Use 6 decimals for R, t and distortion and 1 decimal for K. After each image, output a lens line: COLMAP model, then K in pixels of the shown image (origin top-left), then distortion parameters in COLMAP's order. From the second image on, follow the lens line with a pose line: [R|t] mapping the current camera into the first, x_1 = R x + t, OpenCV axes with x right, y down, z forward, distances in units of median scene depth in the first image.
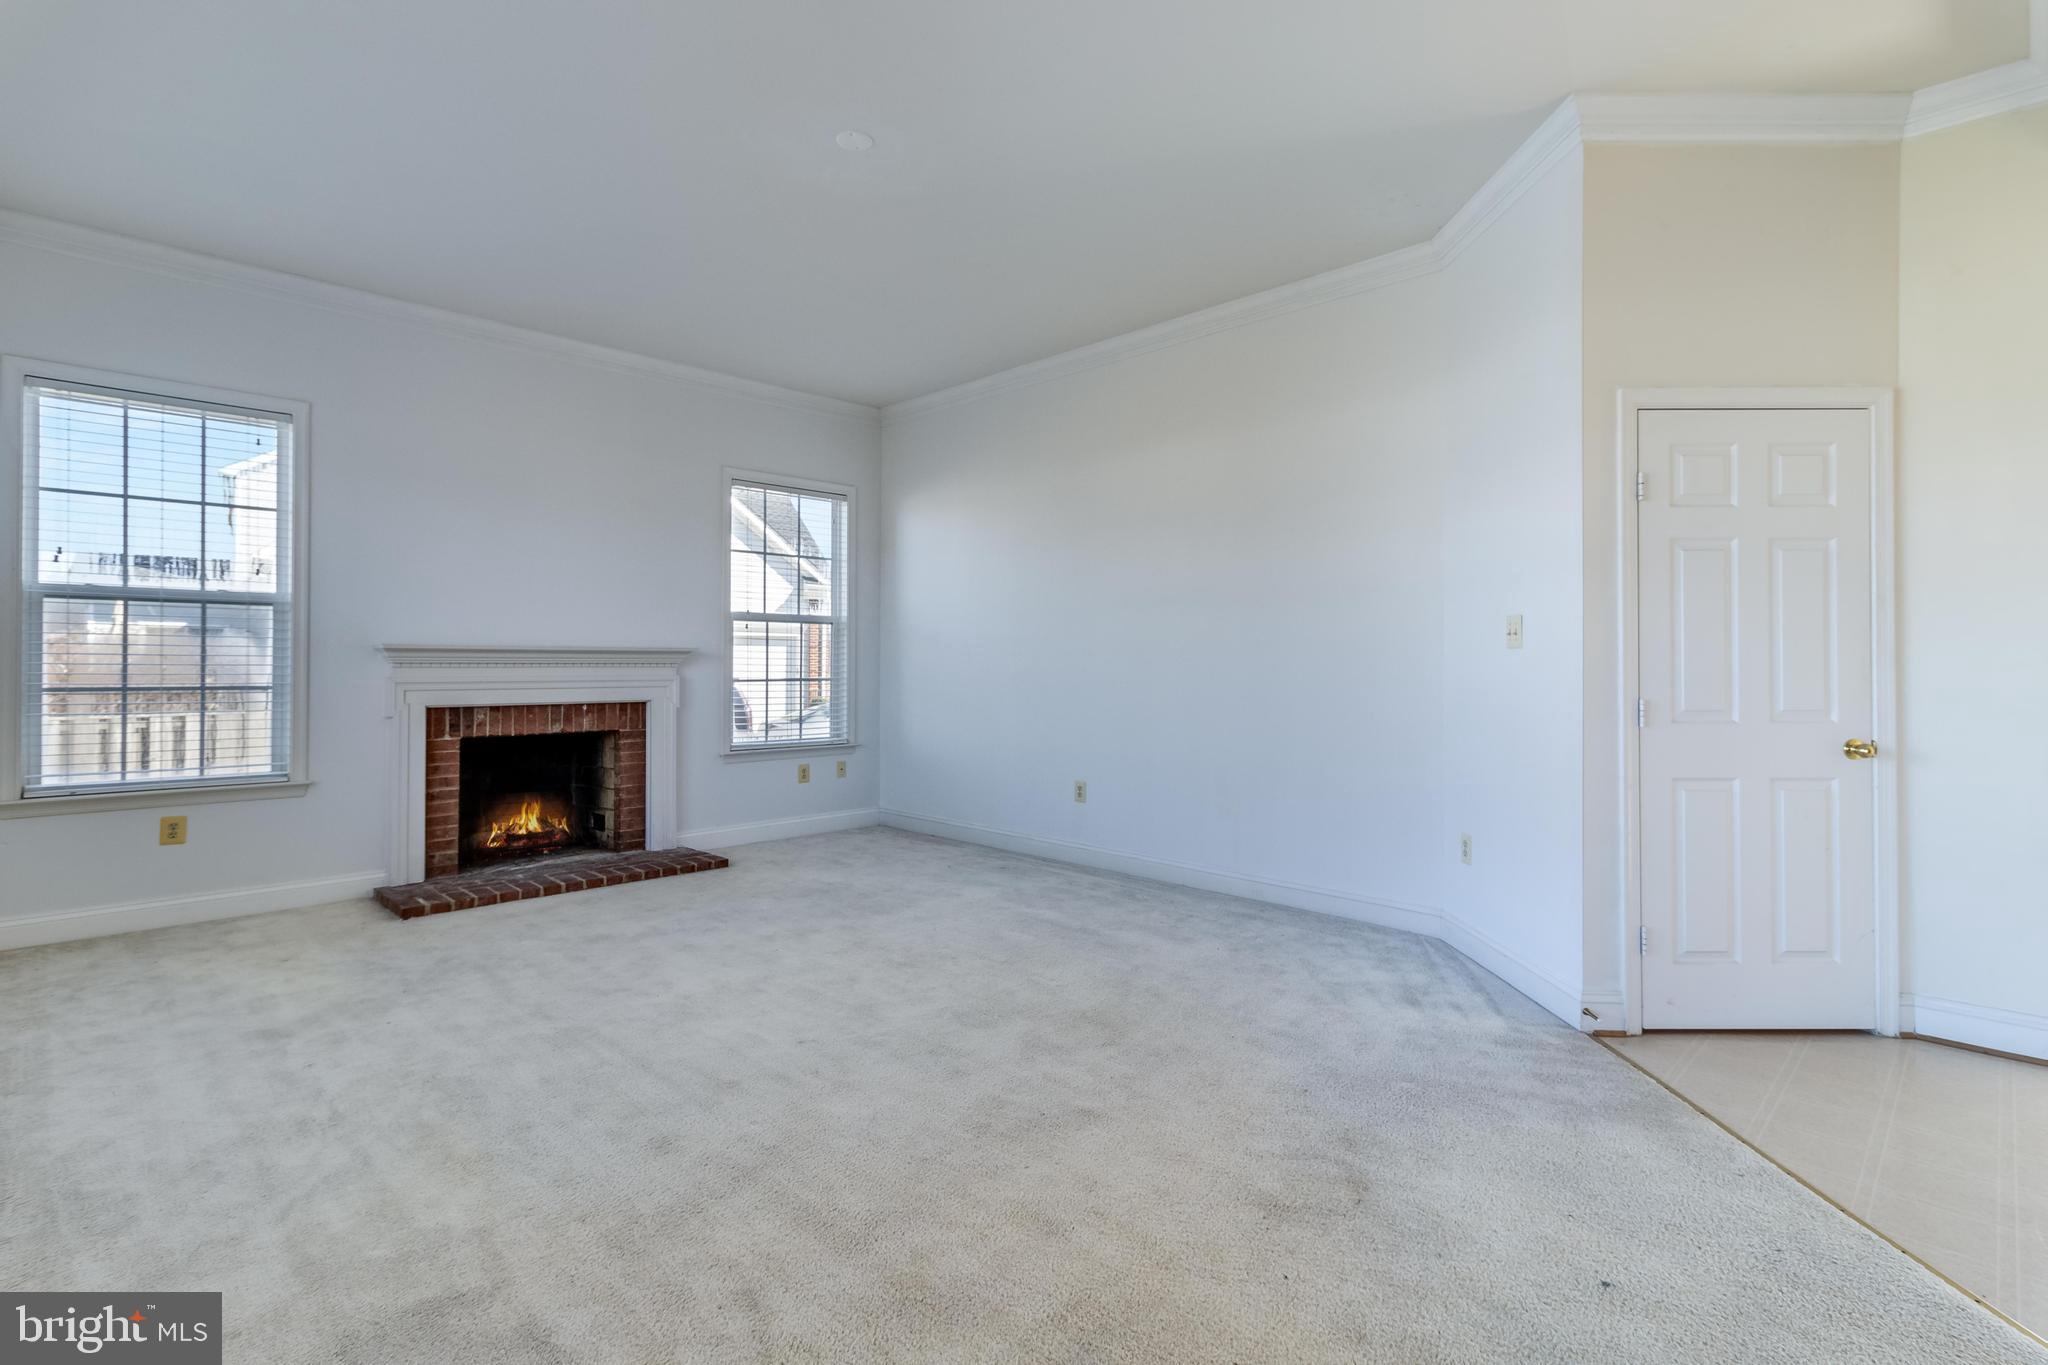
lens RADIAL K [[999.7, 0, 1041.9], [0, 999.7, 657.5], [0, 0, 1]] dist [0.001617, -0.000153]
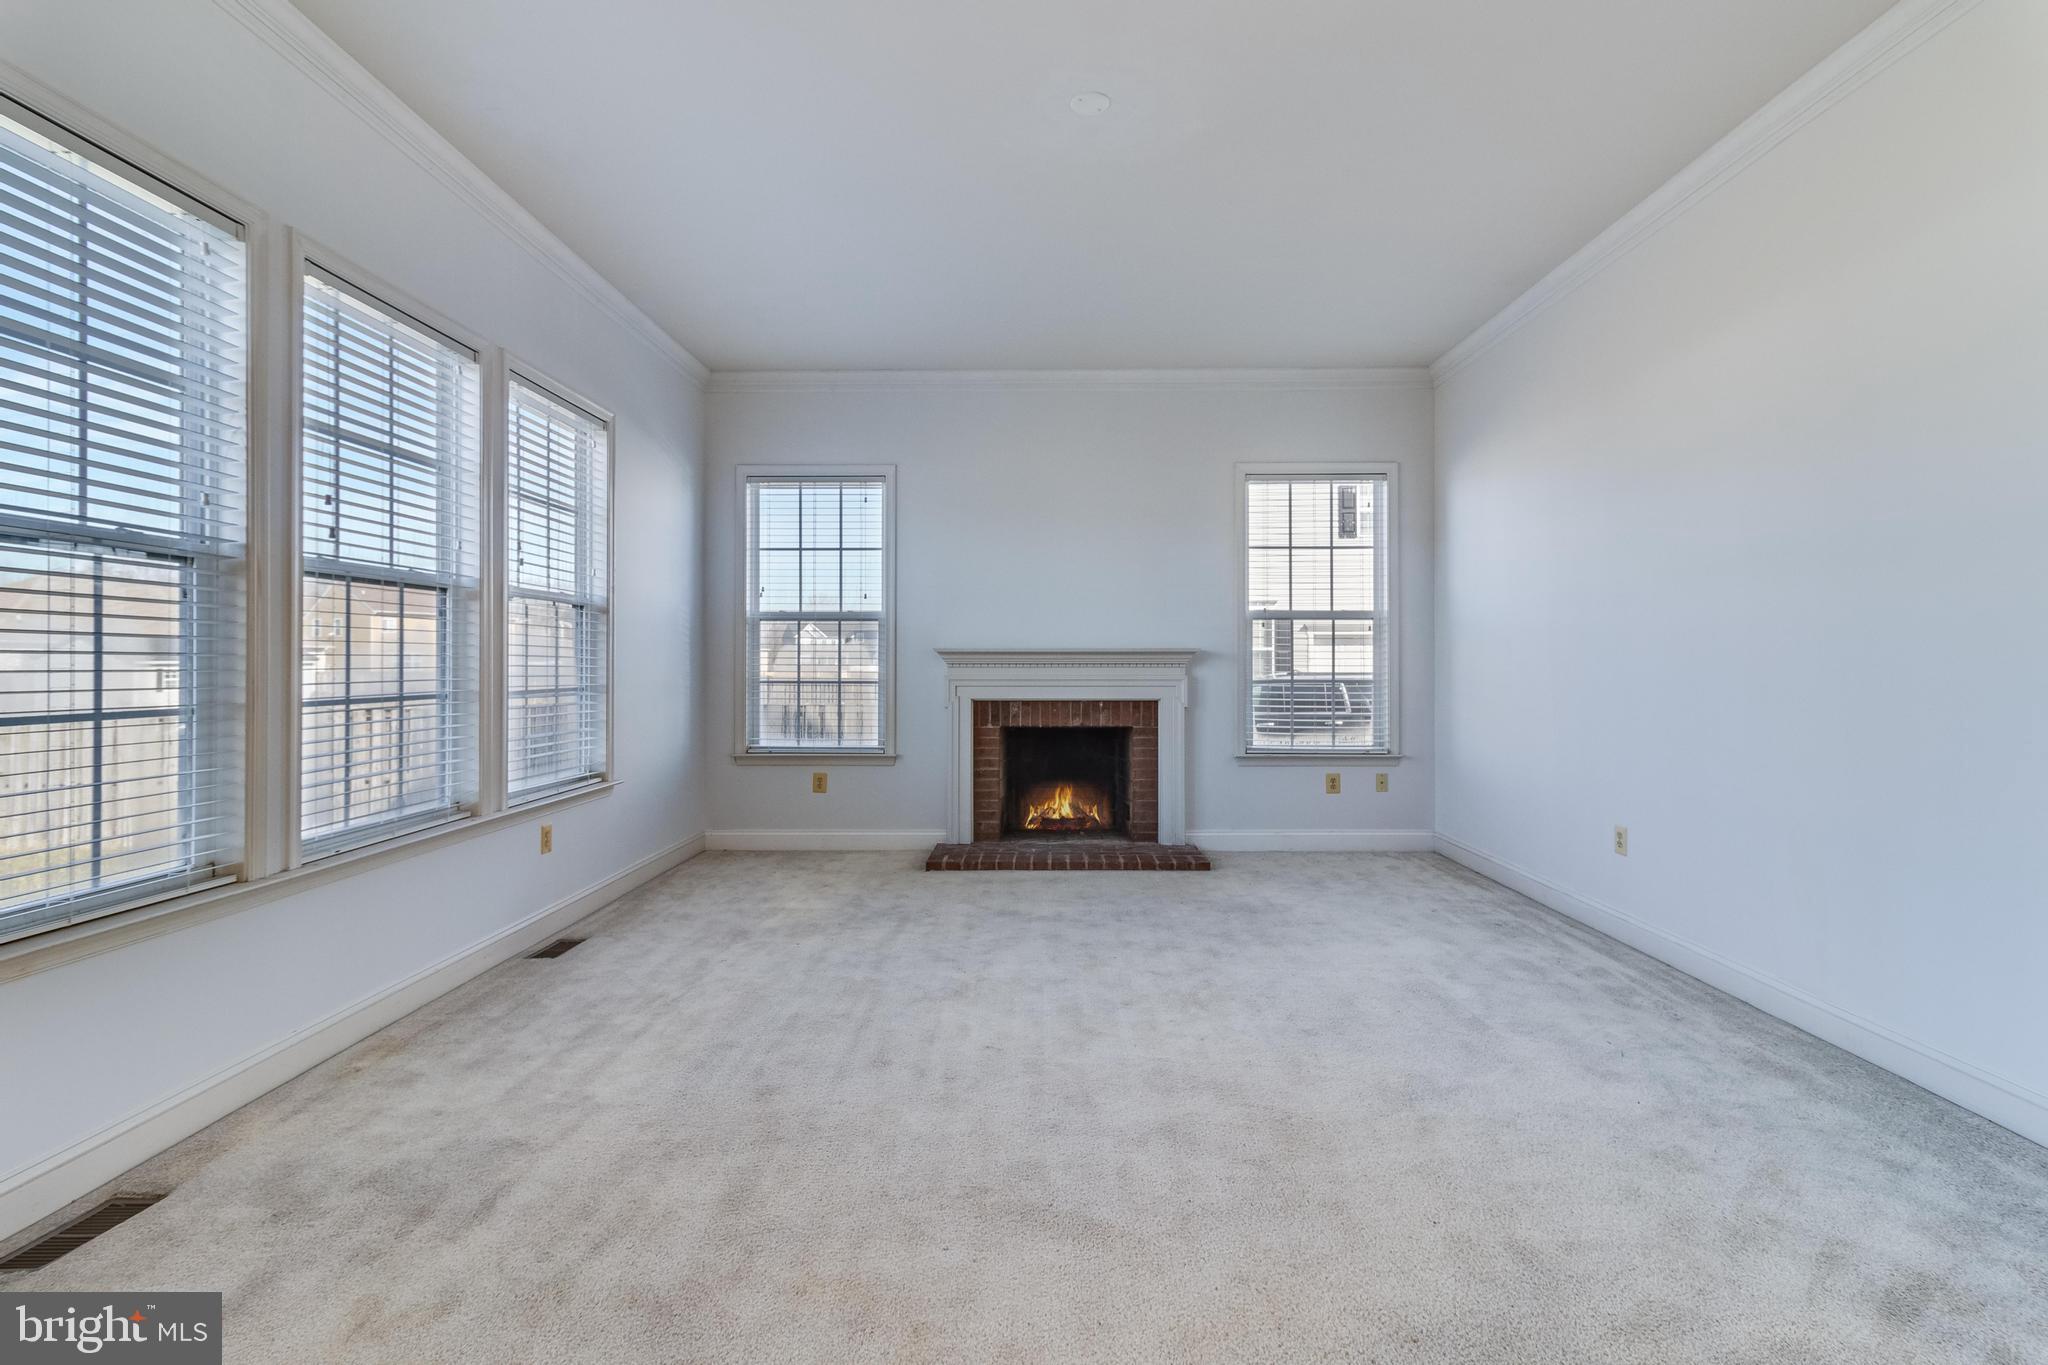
lens RADIAL K [[999.7, 0, 1041.9], [0, 999.7, 657.5], [0, 0, 1]] dist [0.001617, -0.000153]
pose [[0.681556, -0.006521, -0.731737, 0.321630], [0.005897, 0.999977, -0.003418, 0.002354], [0.731742, -0.001986, 0.681579, 0.227530]]
